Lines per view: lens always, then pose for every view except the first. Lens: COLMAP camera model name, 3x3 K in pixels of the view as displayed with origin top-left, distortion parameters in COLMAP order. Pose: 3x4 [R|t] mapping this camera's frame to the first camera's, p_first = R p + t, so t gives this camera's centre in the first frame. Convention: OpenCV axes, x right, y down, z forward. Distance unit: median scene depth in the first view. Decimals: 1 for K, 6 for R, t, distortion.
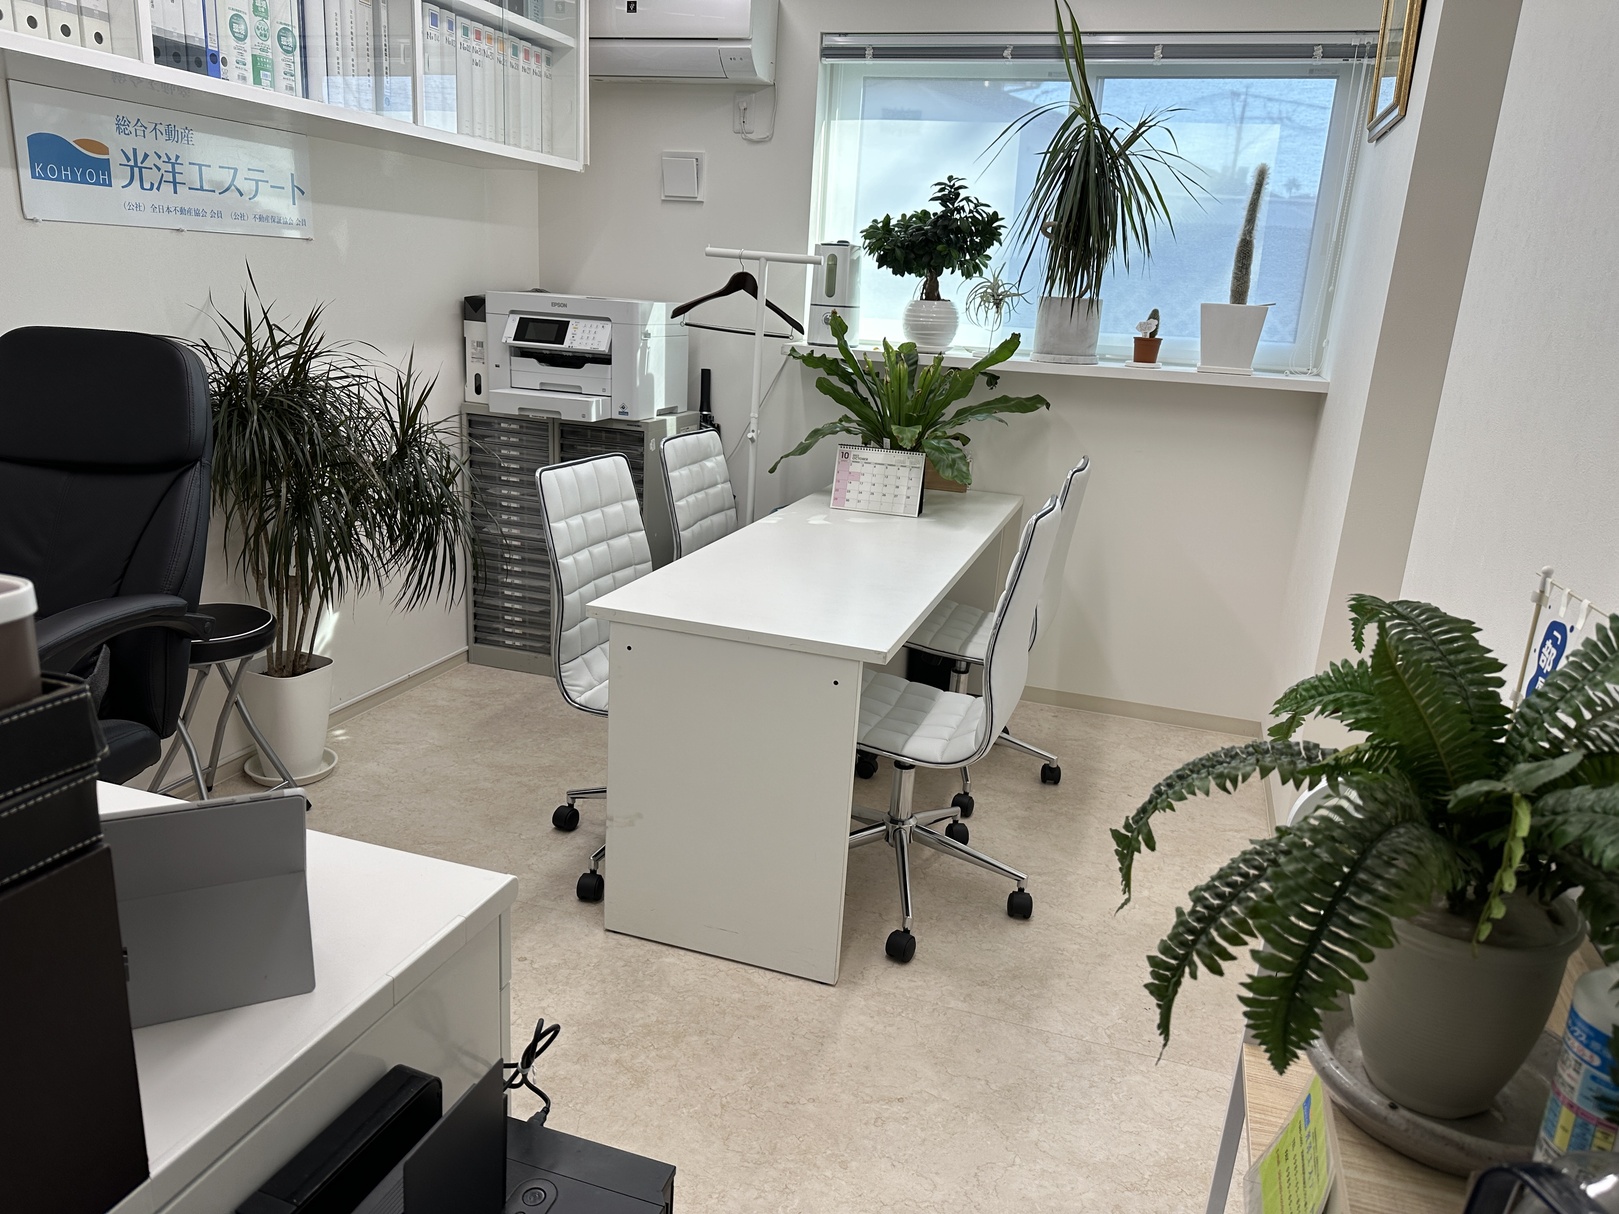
lens RADIAL K [[1163.4, 0, 809.5], [0, 1163.4, 607.0], [0, 0, 1]] dist [0.103270, -0.088196]
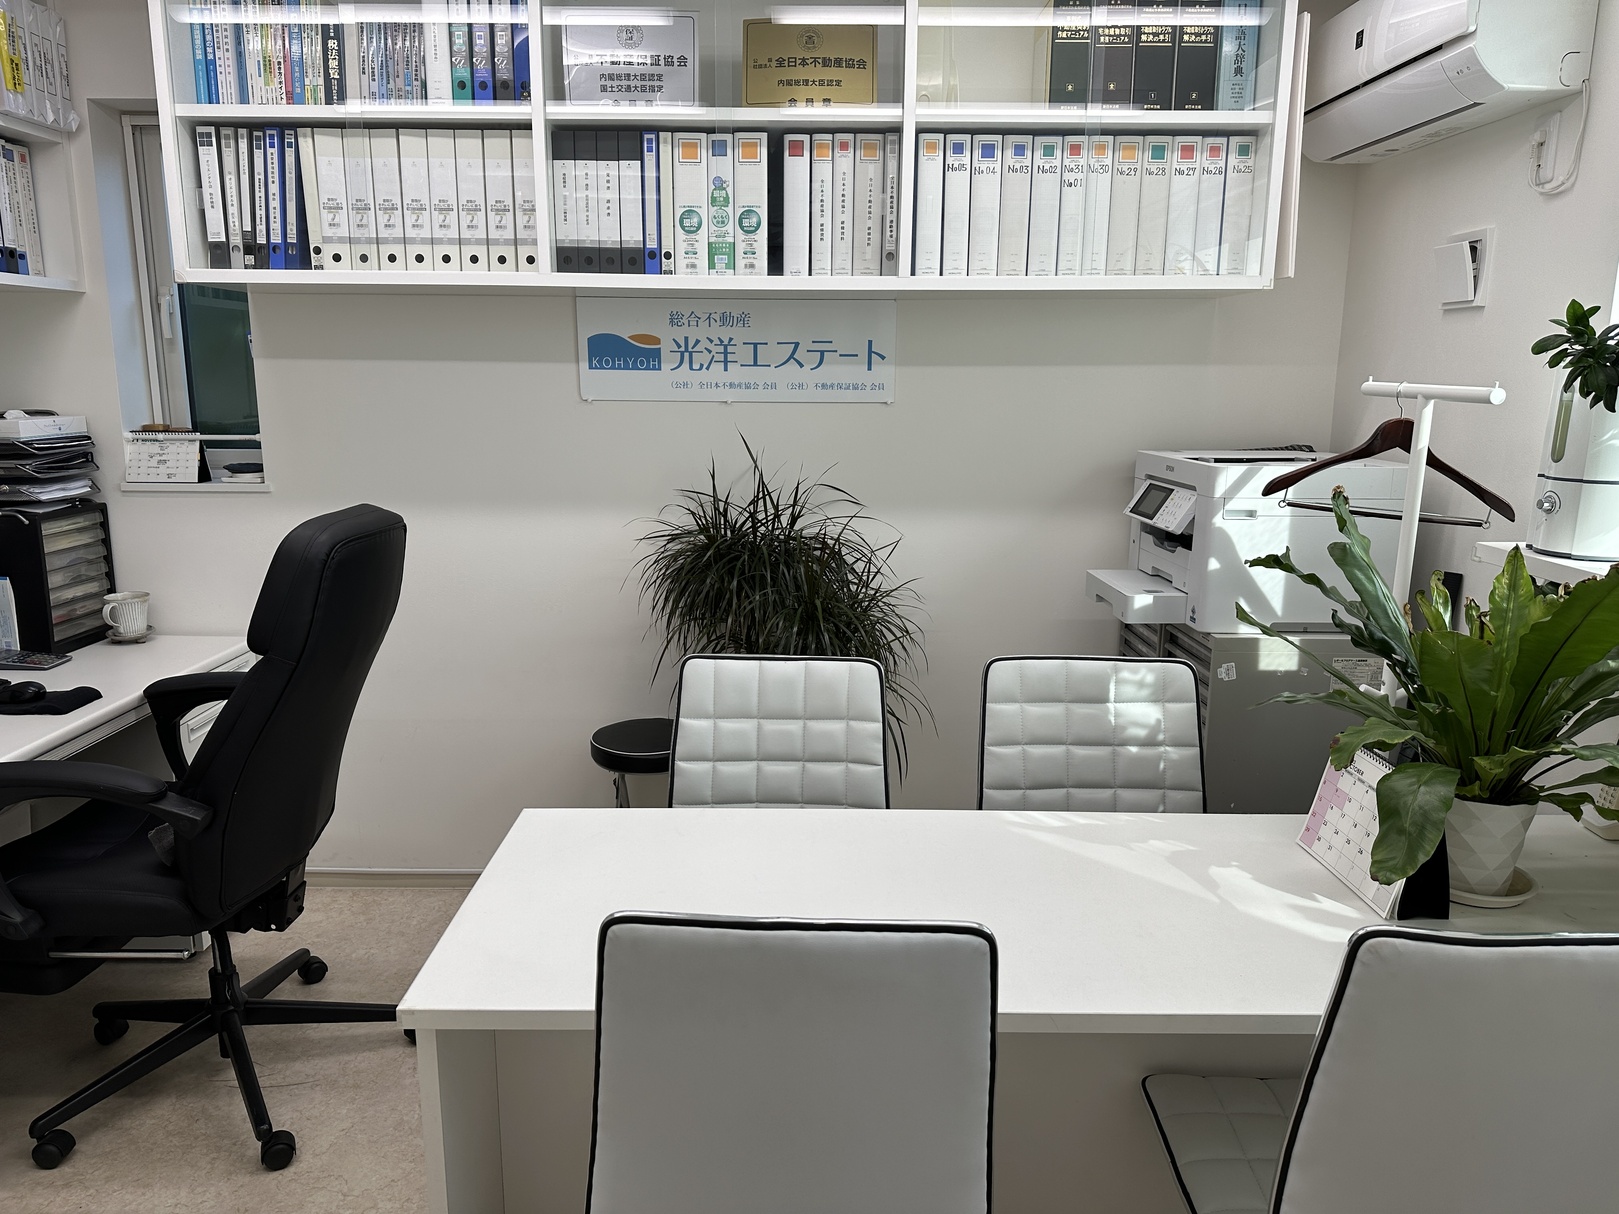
lens RADIAL K [[1163.4, 0, 809.5], [0, 1163.4, 607.0], [0, 0, 1]] dist [0.103270, -0.088196]
pose [[0.311722, 0.133000, -0.940819, 0.583746], [-0.247087, 0.967437, 0.054896, -0.214169], [0.917484, 0.215352, 0.334434, 0.766689]]
